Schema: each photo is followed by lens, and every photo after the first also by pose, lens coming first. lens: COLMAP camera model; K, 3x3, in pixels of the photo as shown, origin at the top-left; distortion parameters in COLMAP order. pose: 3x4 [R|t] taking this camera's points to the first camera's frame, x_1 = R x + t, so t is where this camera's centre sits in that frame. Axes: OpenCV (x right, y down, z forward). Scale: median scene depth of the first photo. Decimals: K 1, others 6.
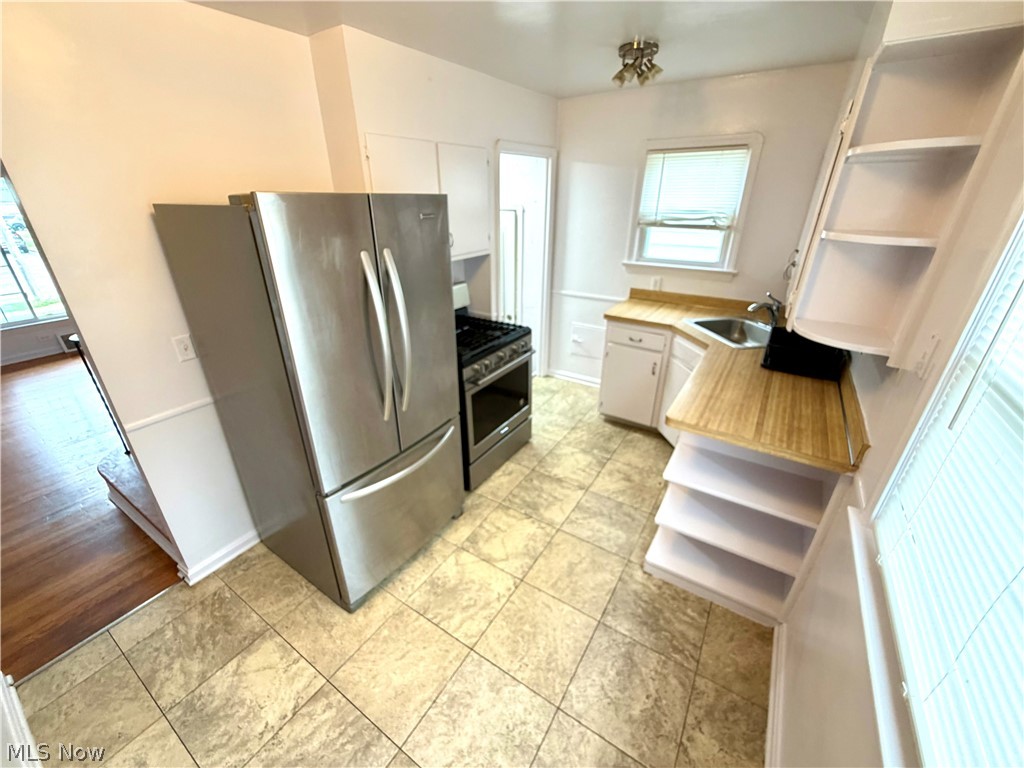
lens RADIAL K [[408.5, 0, 511.1], [0, 408.5, 384.3], [0, 0, 1]] dist [0.001088, 0.000688]
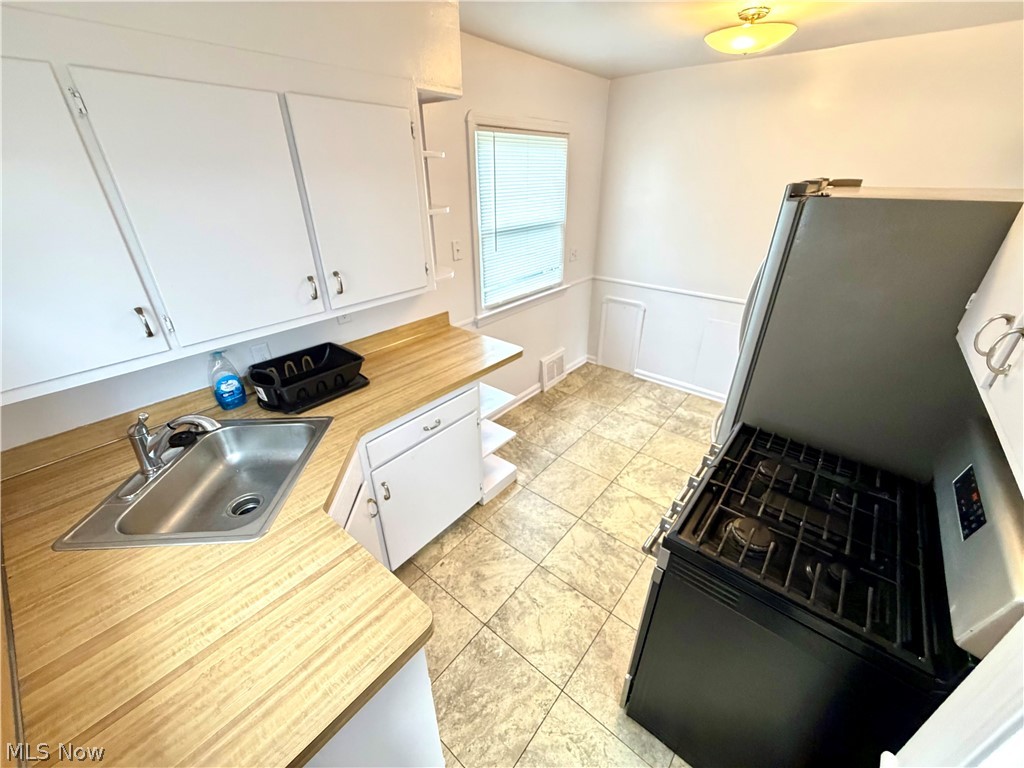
lens RADIAL K [[408.5, 0, 511.5], [0, 408.5, 382.9], [0, 0, 1]] dist [0.001088, 0.000688]
pose [[-0.993571, -0.052048, 0.100540, 0.202467], [0.048804, 0.604401, 0.795184, -0.667444], [-0.102154, 0.794978, -0.597975, 1.366971]]
